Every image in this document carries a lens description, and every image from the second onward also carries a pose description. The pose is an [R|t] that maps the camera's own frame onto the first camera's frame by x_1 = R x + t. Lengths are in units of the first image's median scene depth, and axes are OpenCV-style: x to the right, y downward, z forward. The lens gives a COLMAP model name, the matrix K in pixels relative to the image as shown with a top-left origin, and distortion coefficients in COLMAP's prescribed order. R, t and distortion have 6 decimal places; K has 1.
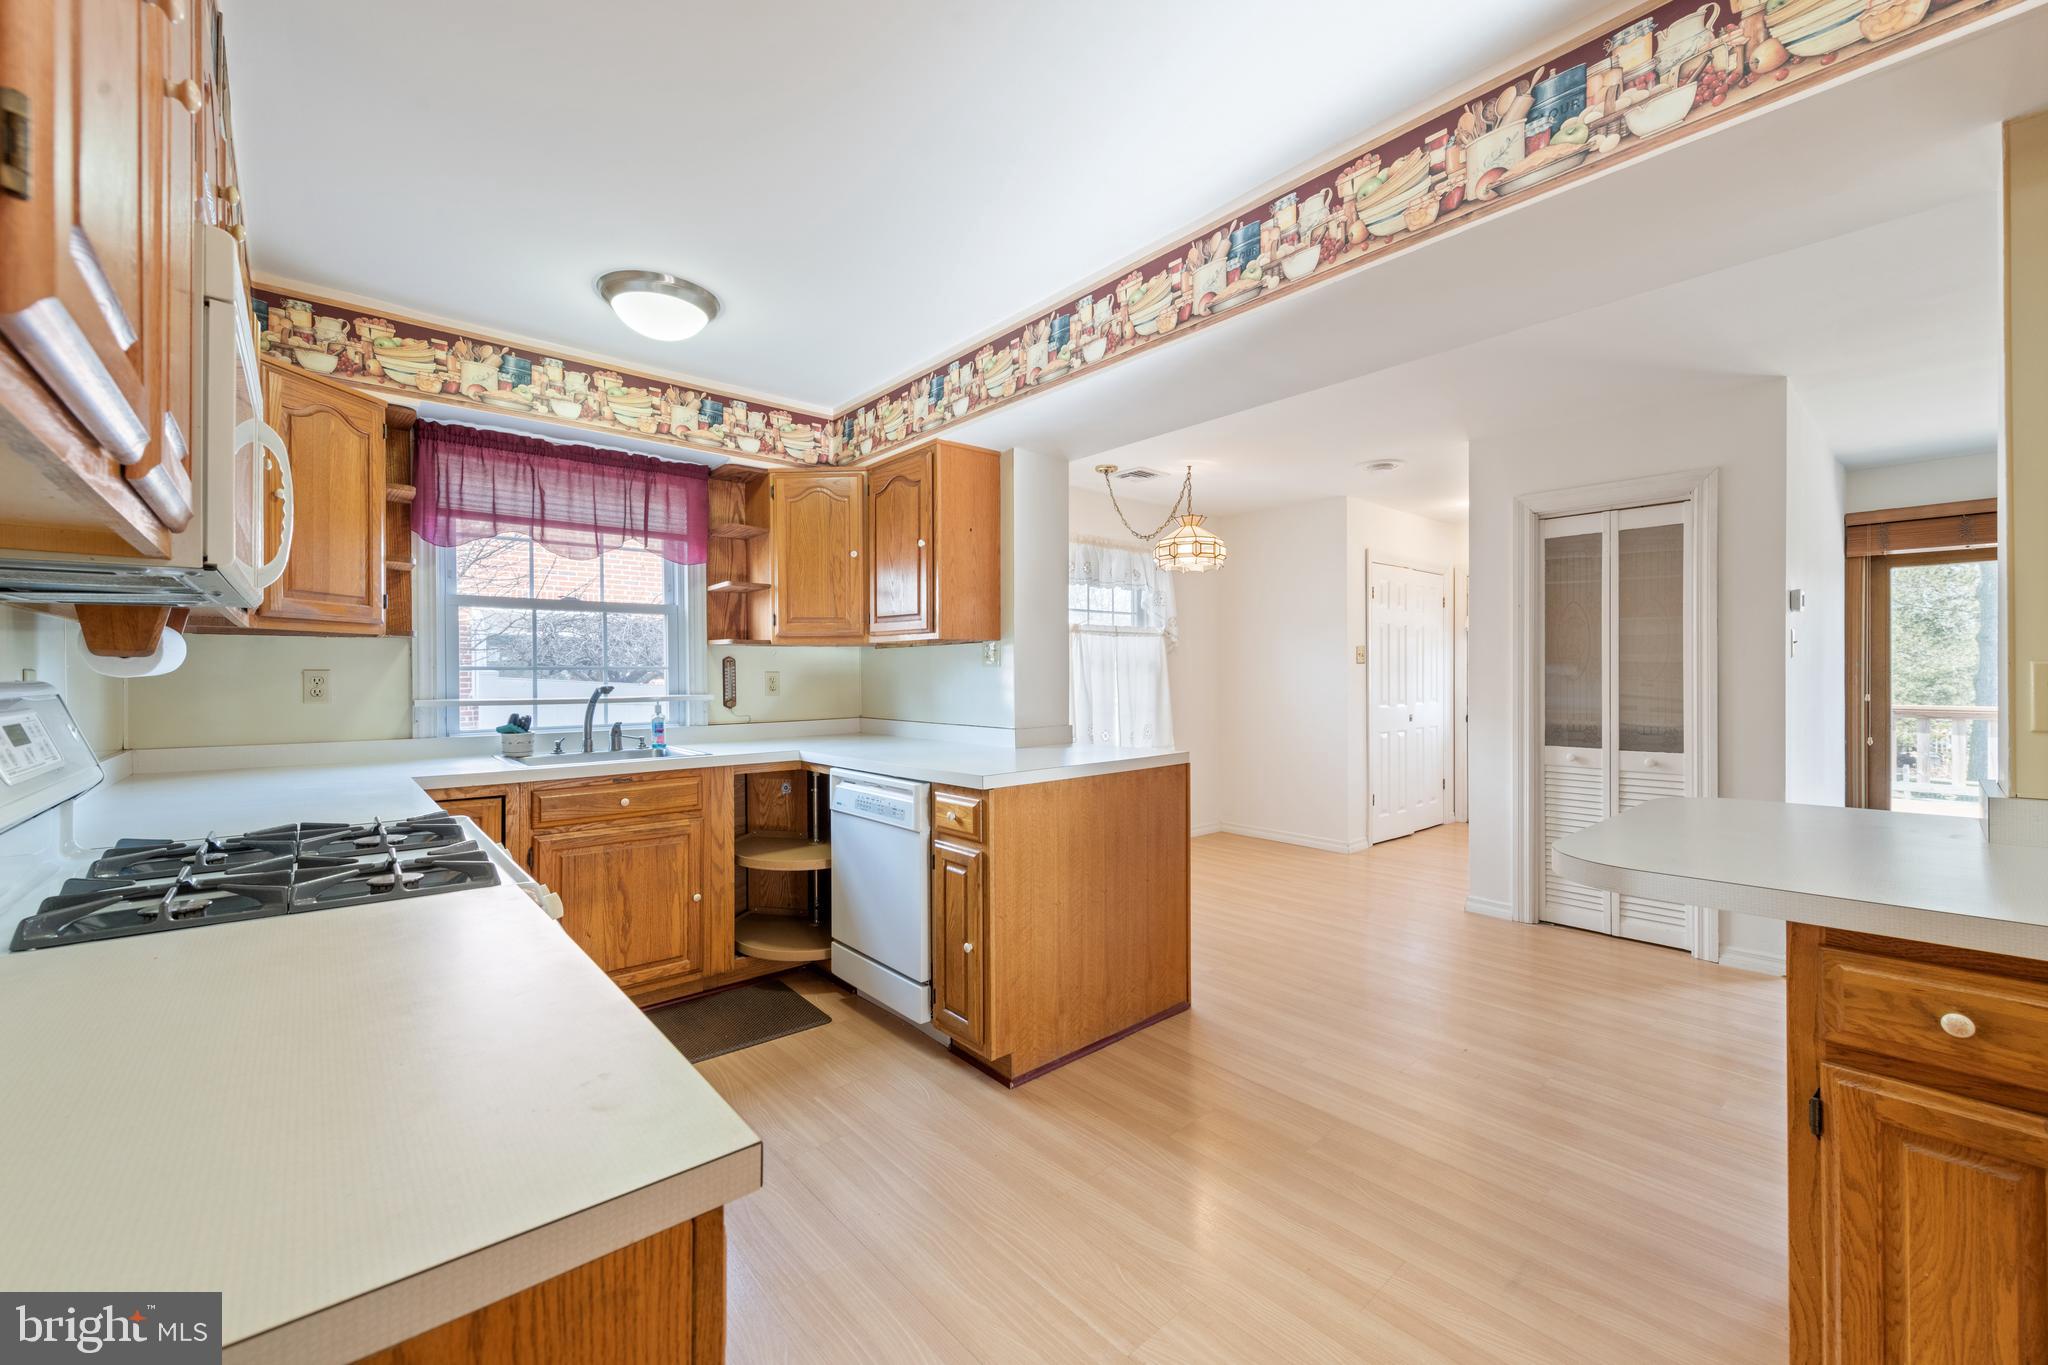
lens RADIAL K [[798.6, 0, 1030.4], [0, 798.6, 678.2], [0, 0, 1]] dist [-0.000899, -0.000208]
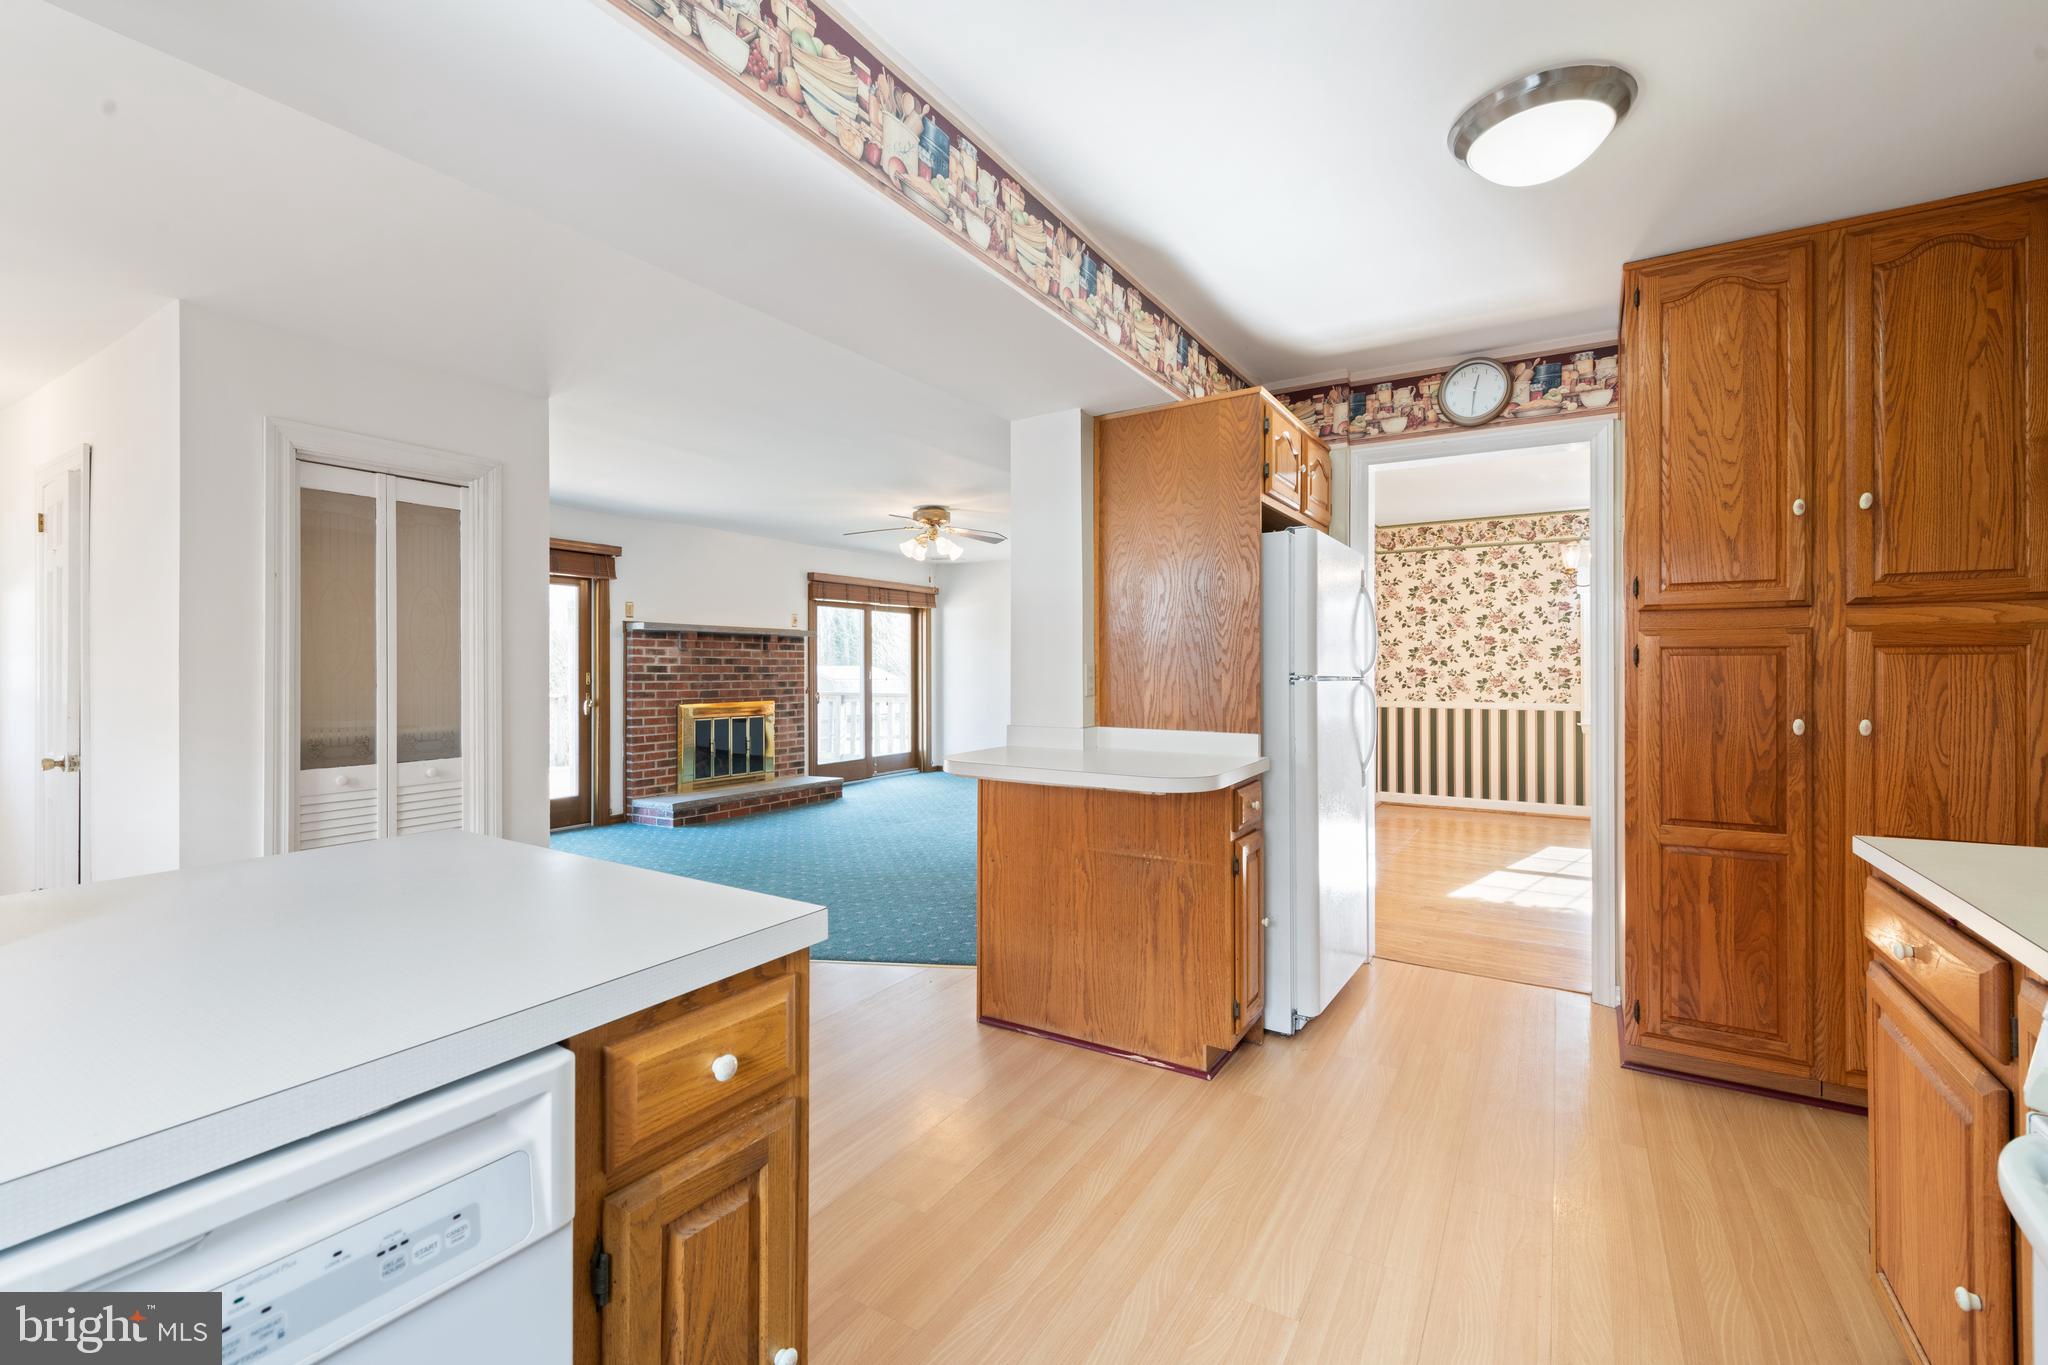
lens RADIAL K [[865.7, 0, 1035.7], [0, 865.7, 666.0], [0, 0, 1]] dist [-0.000901, -0.000455]
pose [[-0.293267, 0.005001, 0.956018, -0.404254], [0.008554, 0.999960, -0.002607, -0.004357], [-0.955992, 0.007413, -0.293298, 0.773113]]
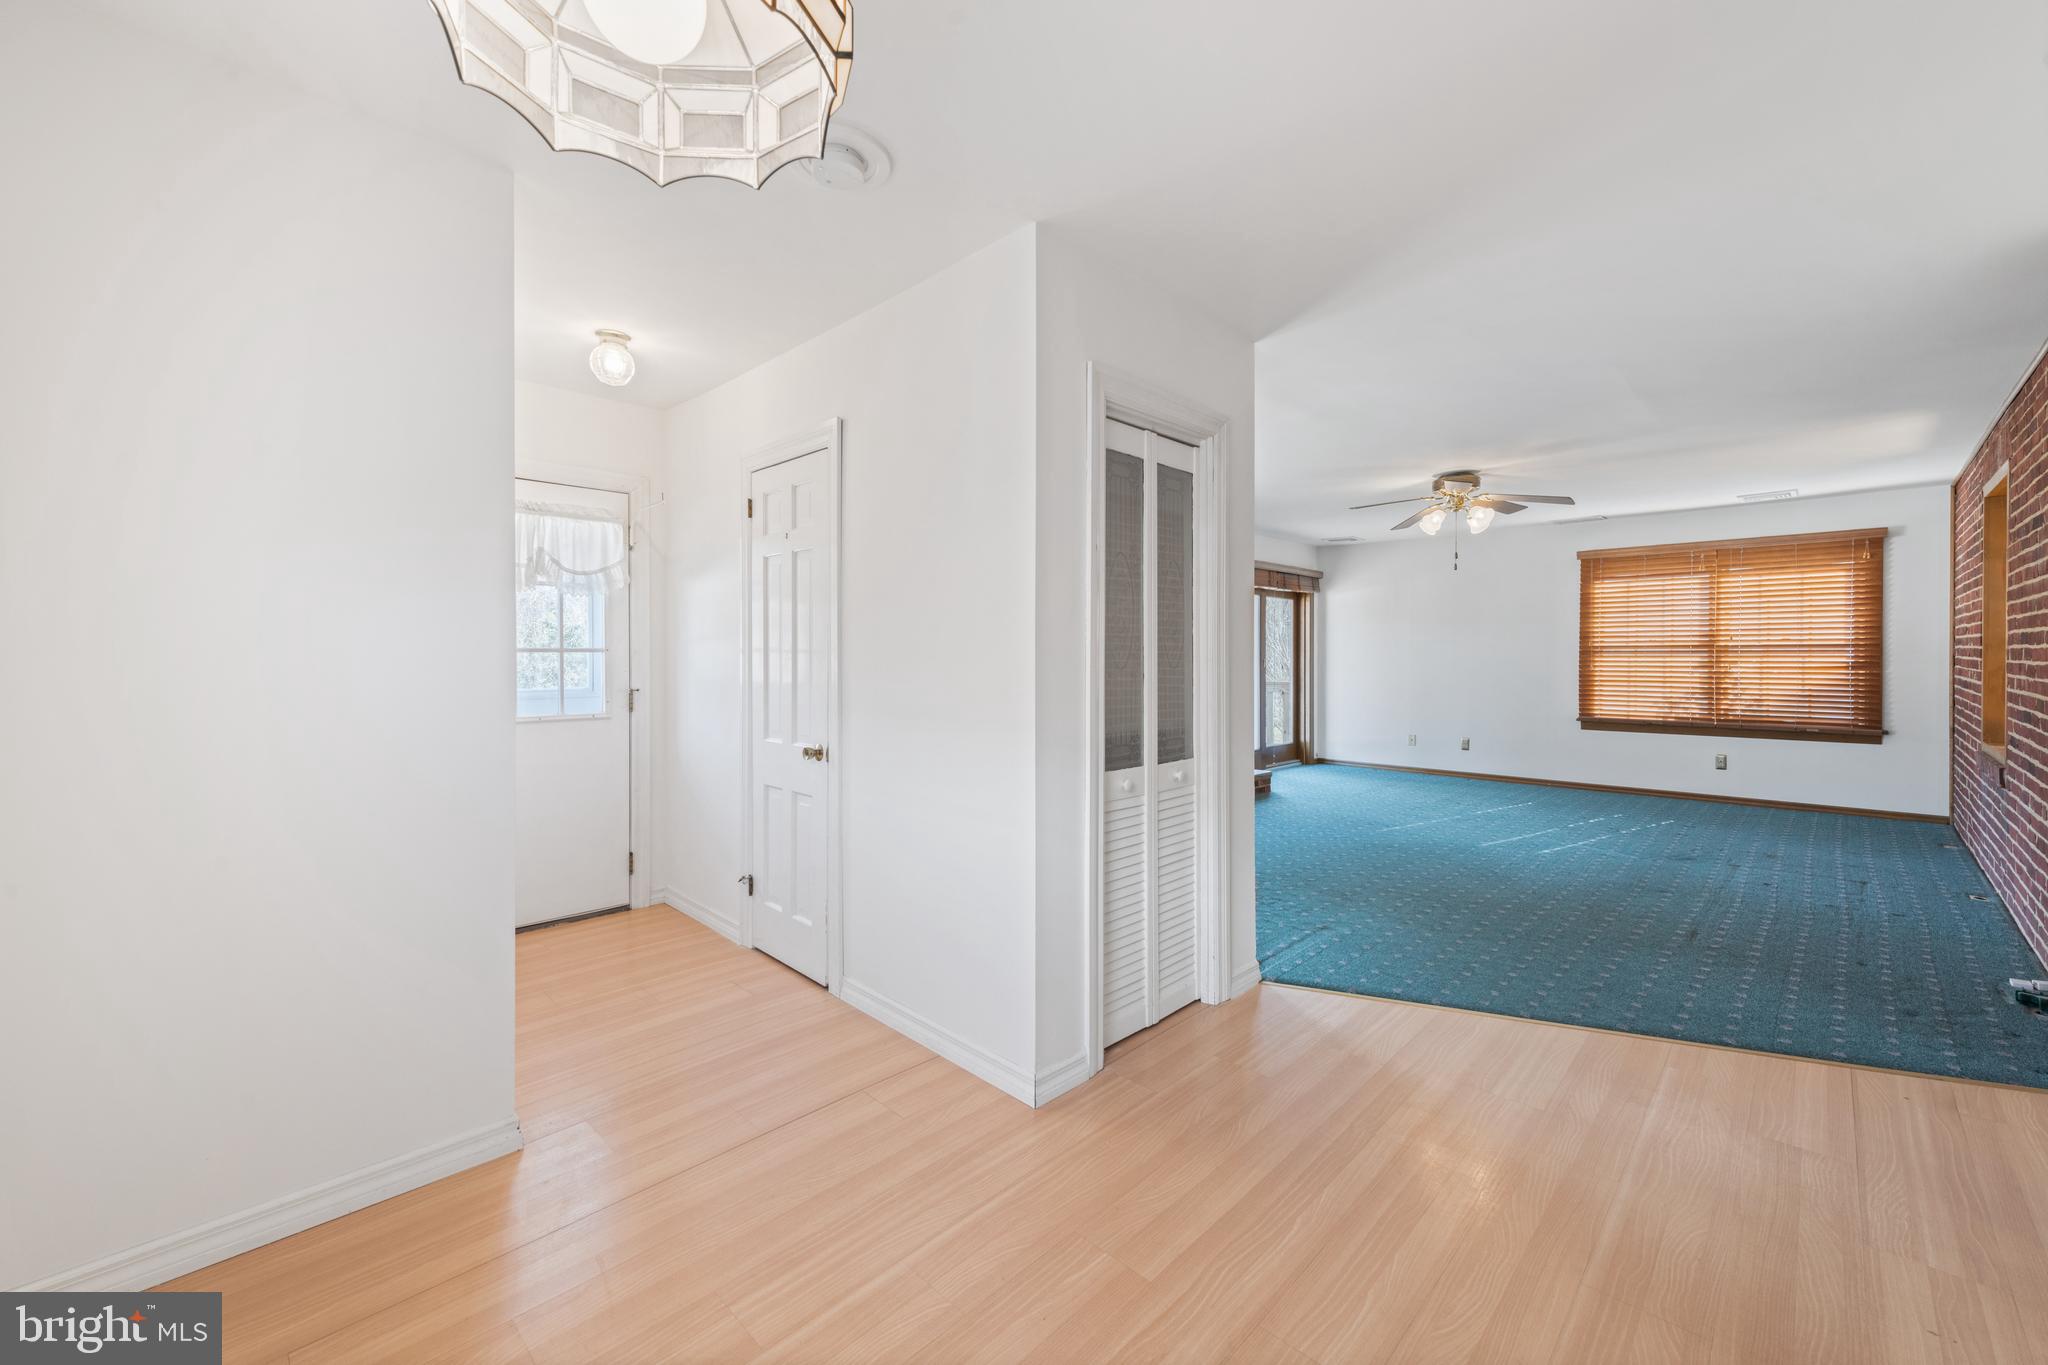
lens RADIAL K [[804.9, 0, 1022.1], [0, 804.9, 658.1], [0, 0, 1]] dist [0.011582, -0.000393]
pose [[-0.057738, -0.001368, 0.998331, 0.015162], [0.005611, 0.999983, 0.001694, -0.010530], [-0.998316, 0.005700, -0.057729, 1.440212]]
